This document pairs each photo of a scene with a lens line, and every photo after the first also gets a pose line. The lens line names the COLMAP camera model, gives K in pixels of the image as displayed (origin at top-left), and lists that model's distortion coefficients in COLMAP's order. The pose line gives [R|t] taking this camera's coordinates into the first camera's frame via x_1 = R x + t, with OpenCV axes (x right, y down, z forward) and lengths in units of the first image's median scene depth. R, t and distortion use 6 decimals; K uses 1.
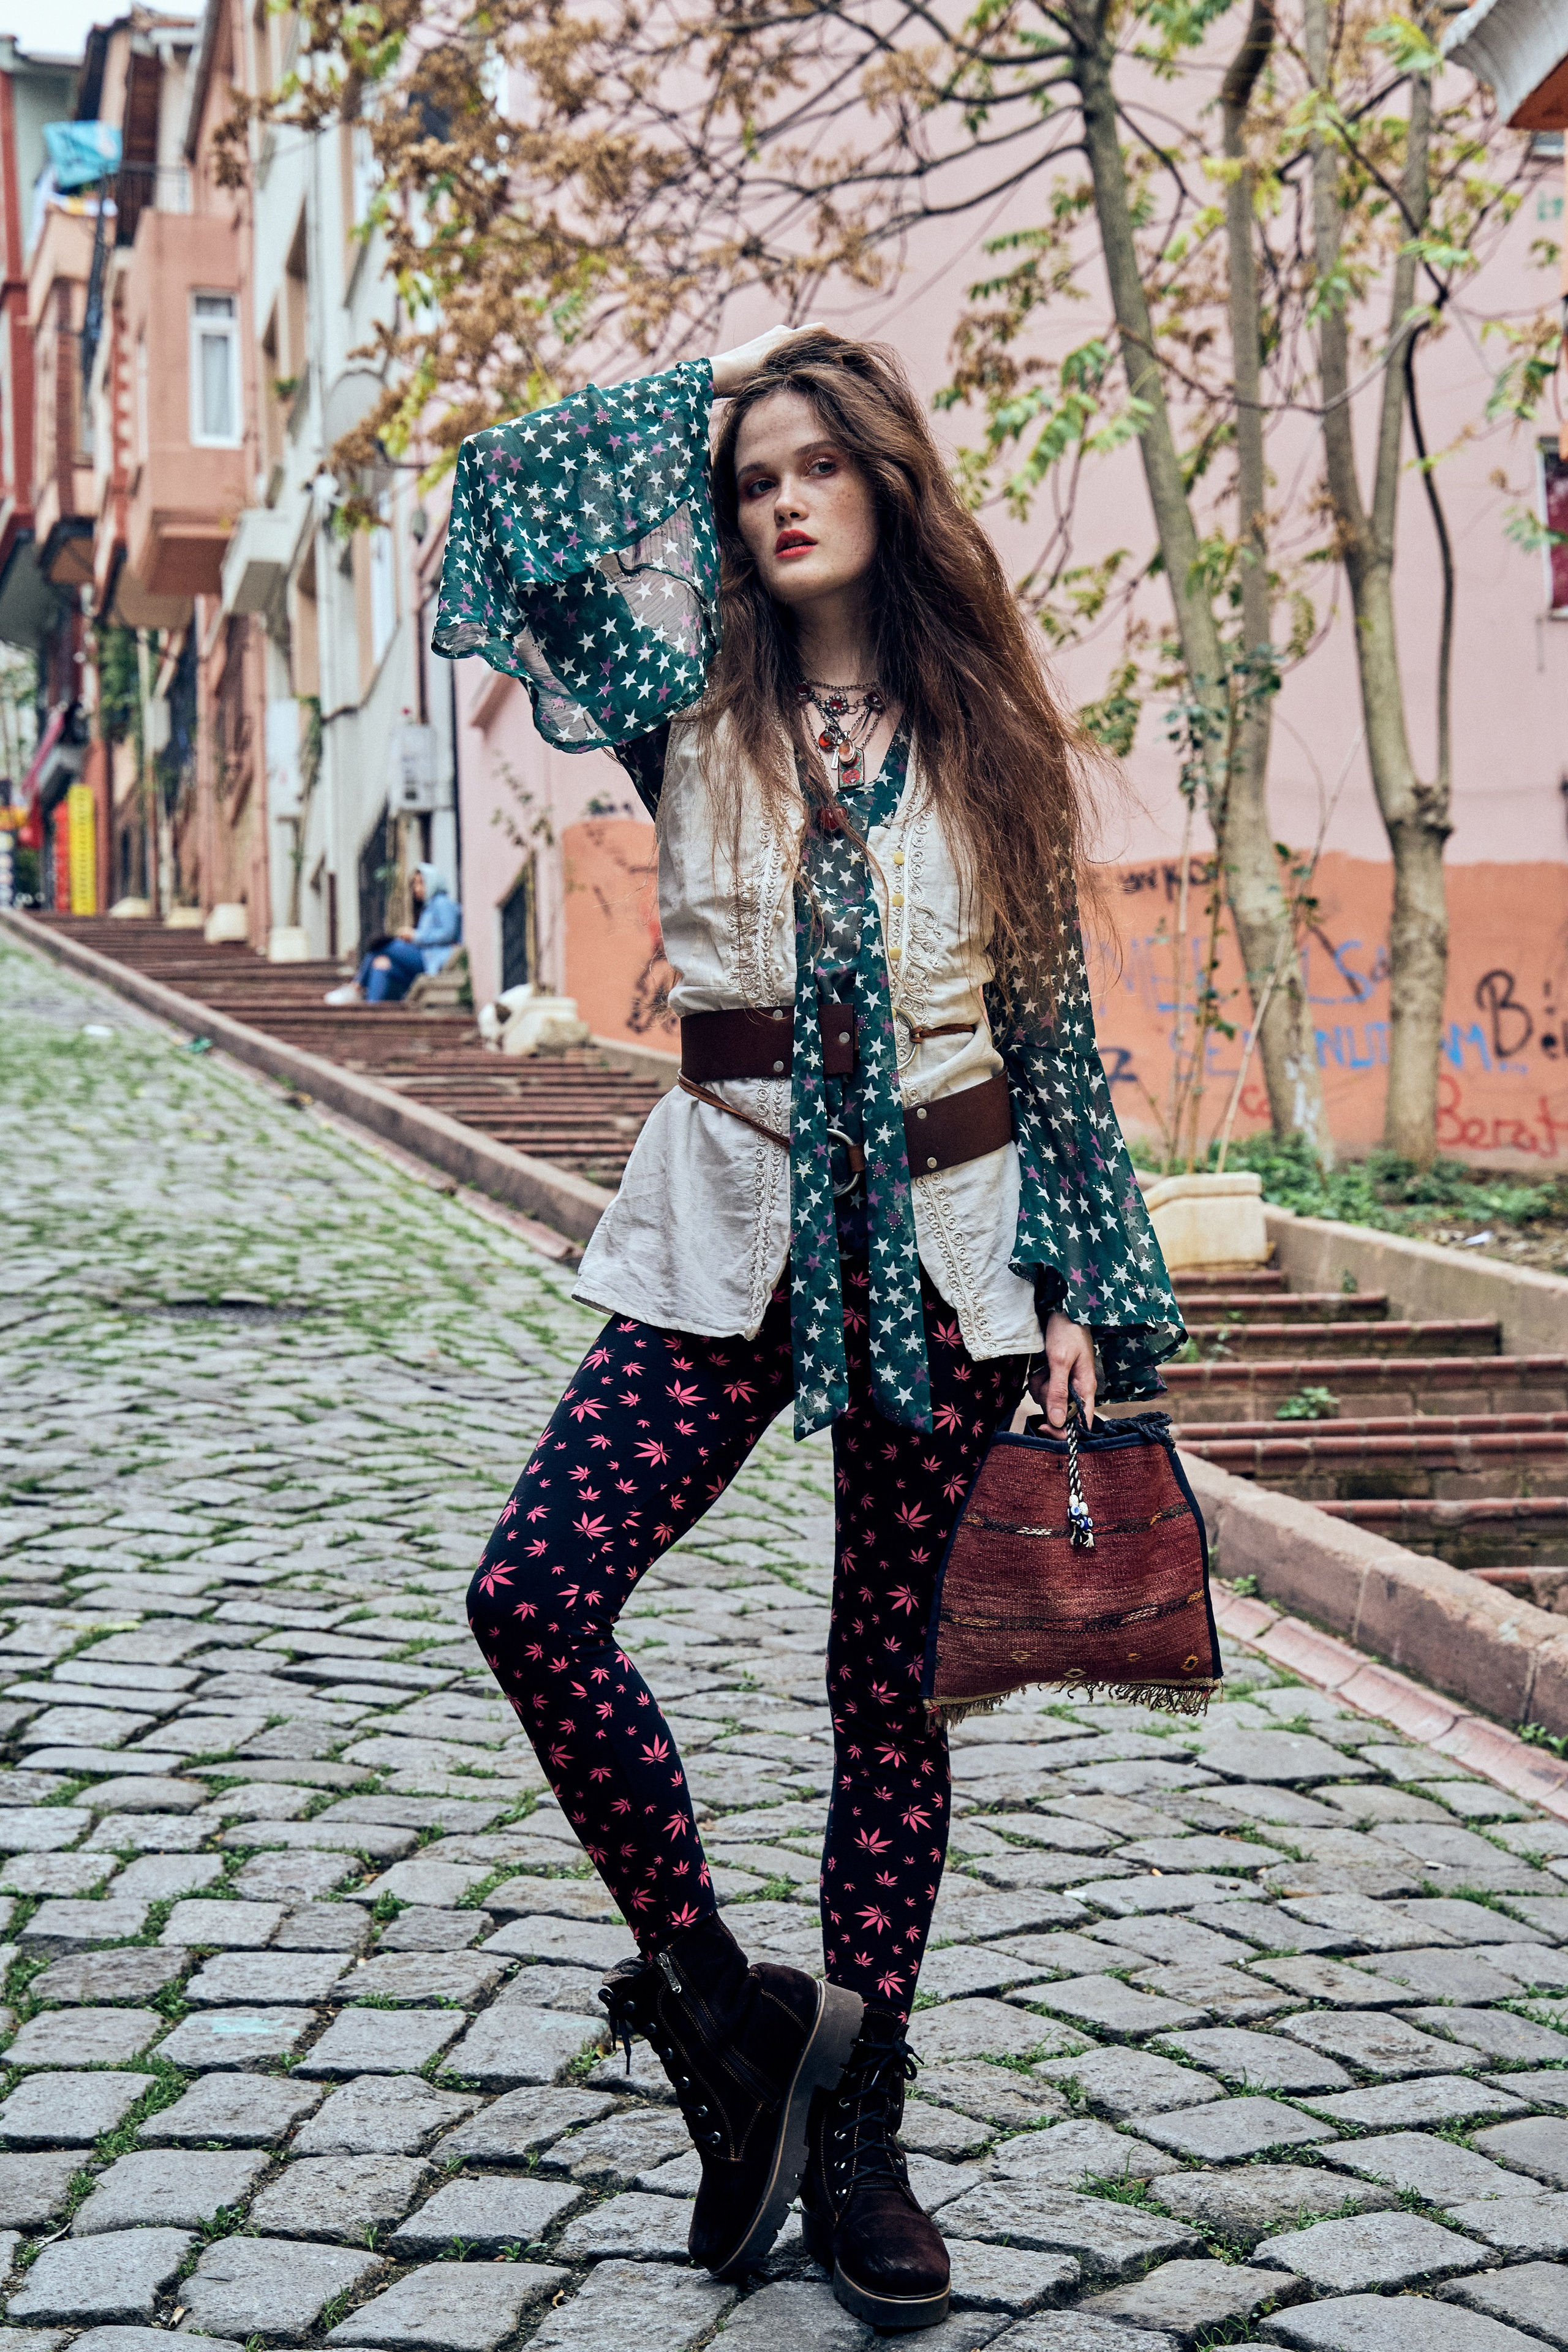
lens RADIAL K [[3781.3, 0, 784.0], [0, 3781.3, 1176.0], [0, 0, 1]] dist [0.123919, 0.152297]
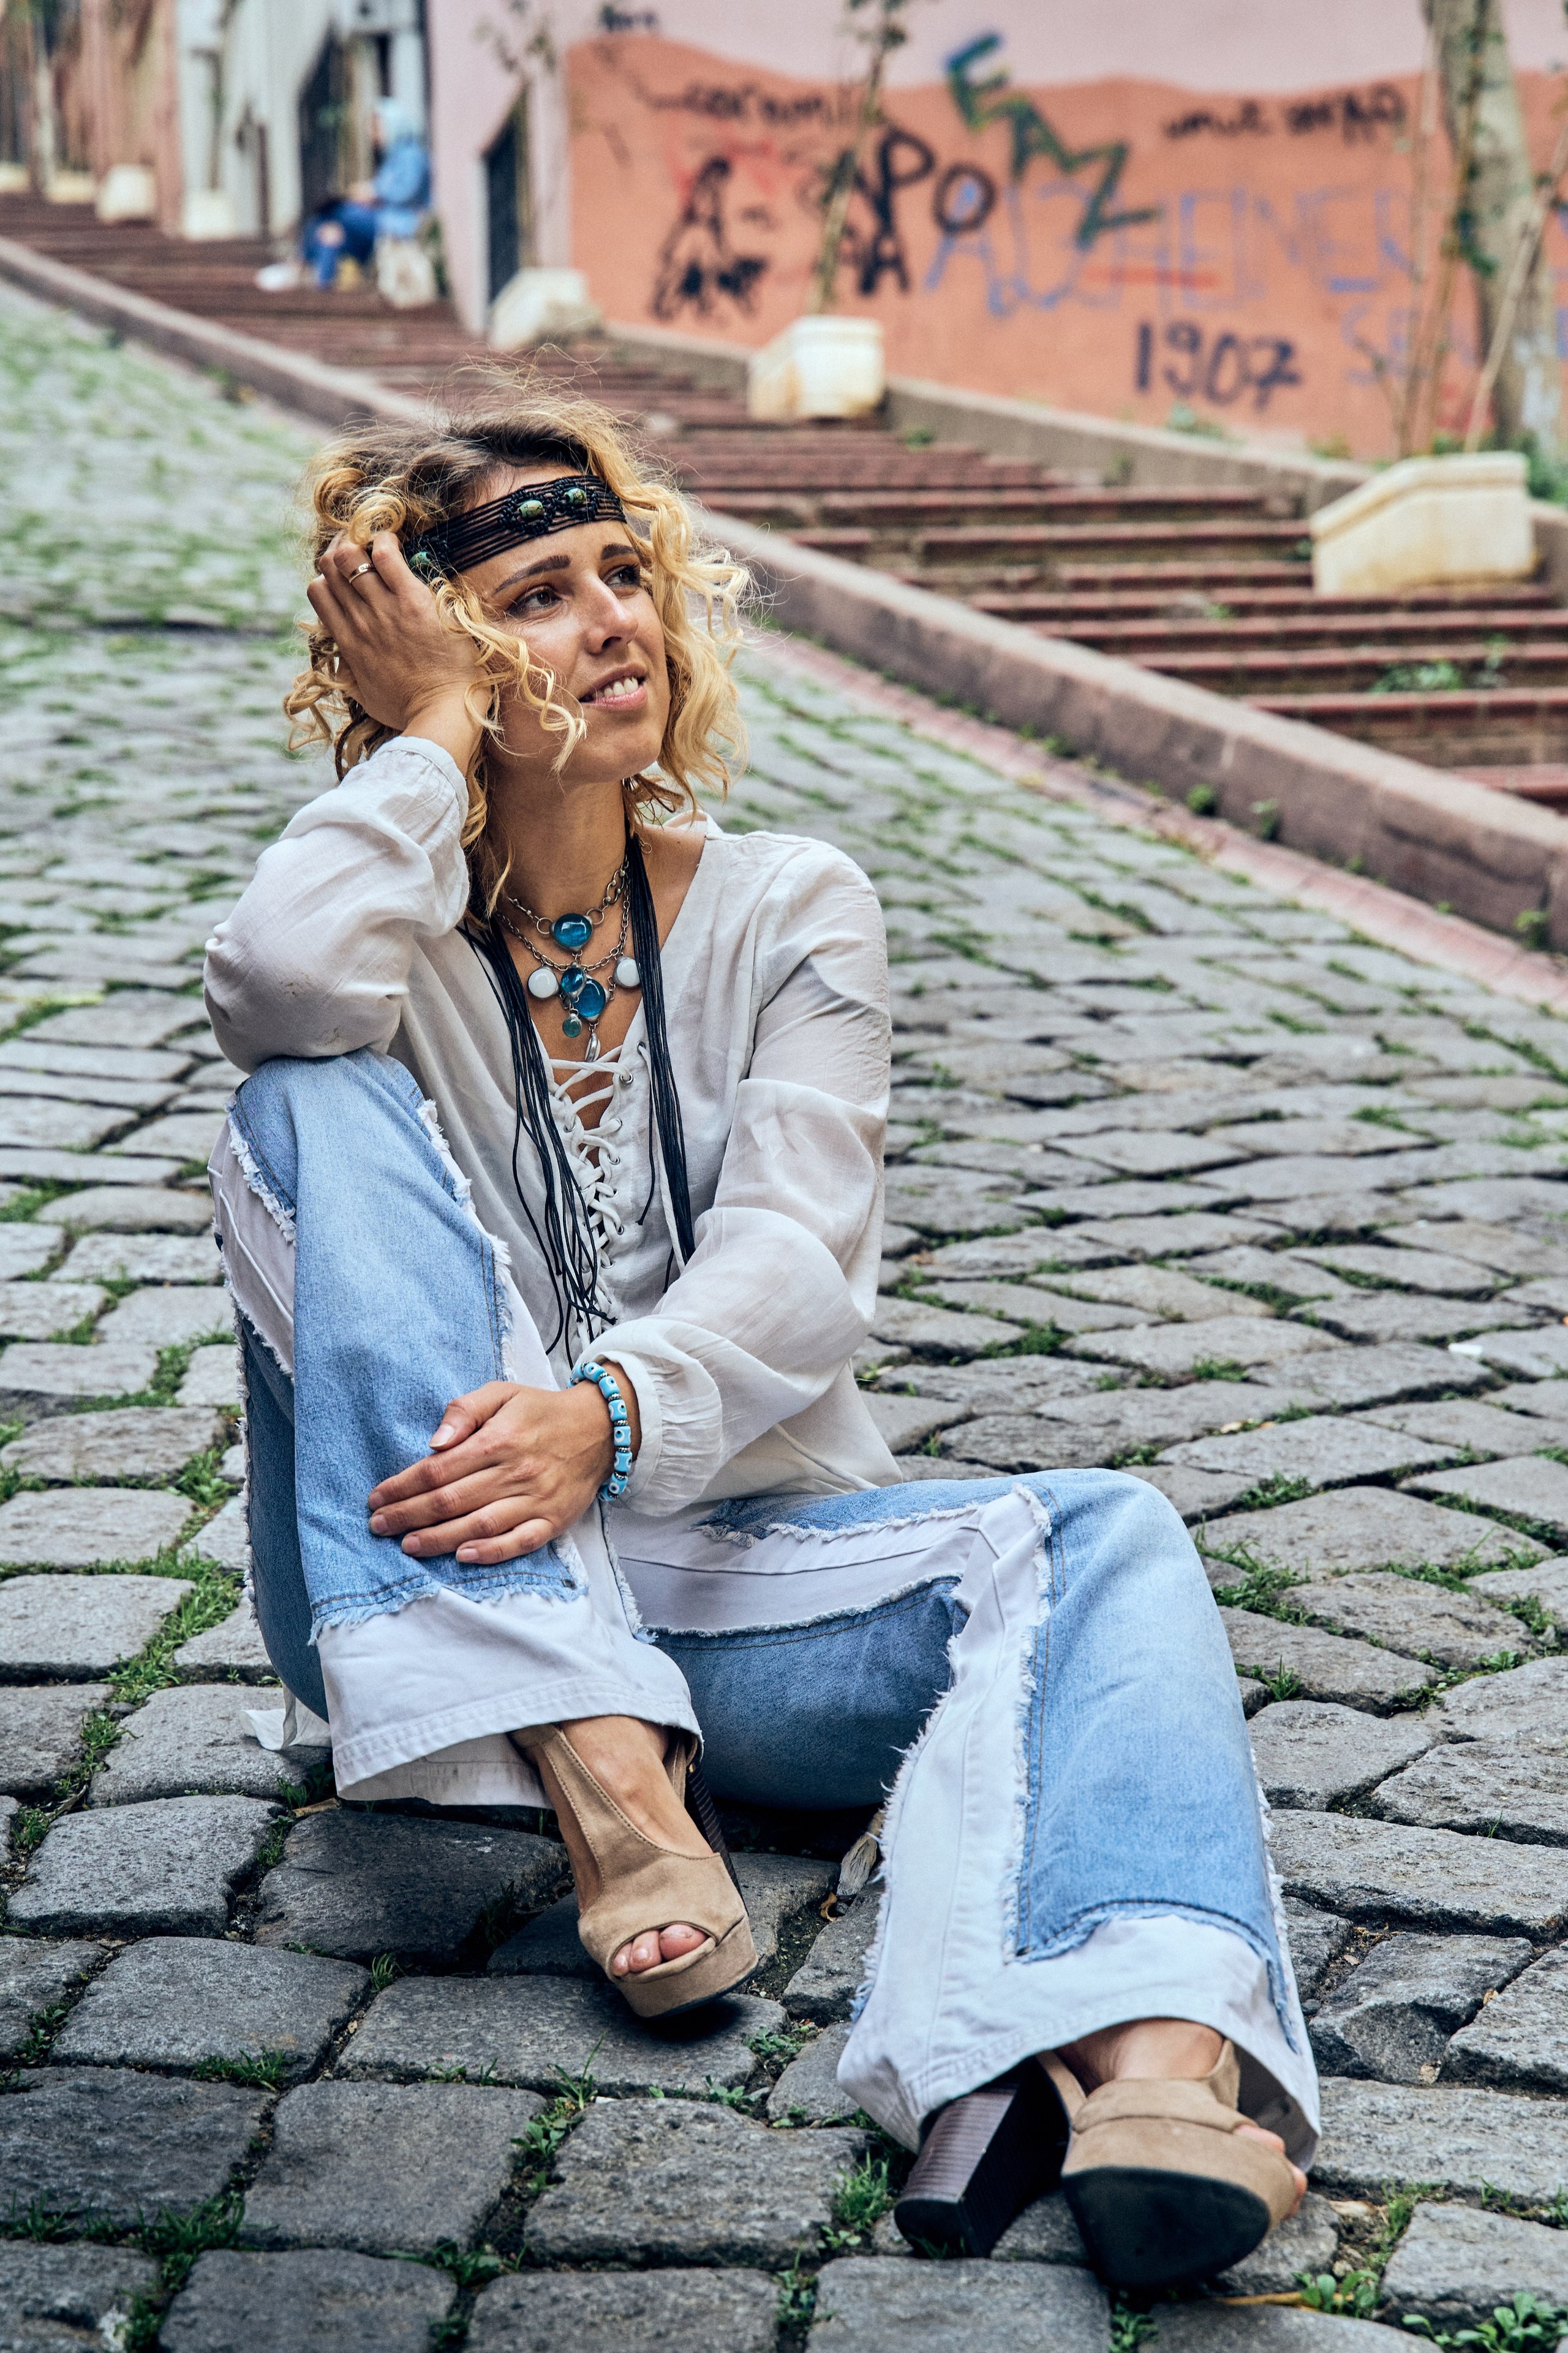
lens RADIAL K [[4671.3, 0, 784.0], [0, 4671.3, 1176.5], [0, 0, 1]] dist [0.196431, 0.292213]
pose [[0.999932, 0.005738, -0.010112, -0.038766], [-0.004279, 0.990301, 0.138870, 0.035070], [0.010811, -0.138817, 0.990259, 0.135121]]
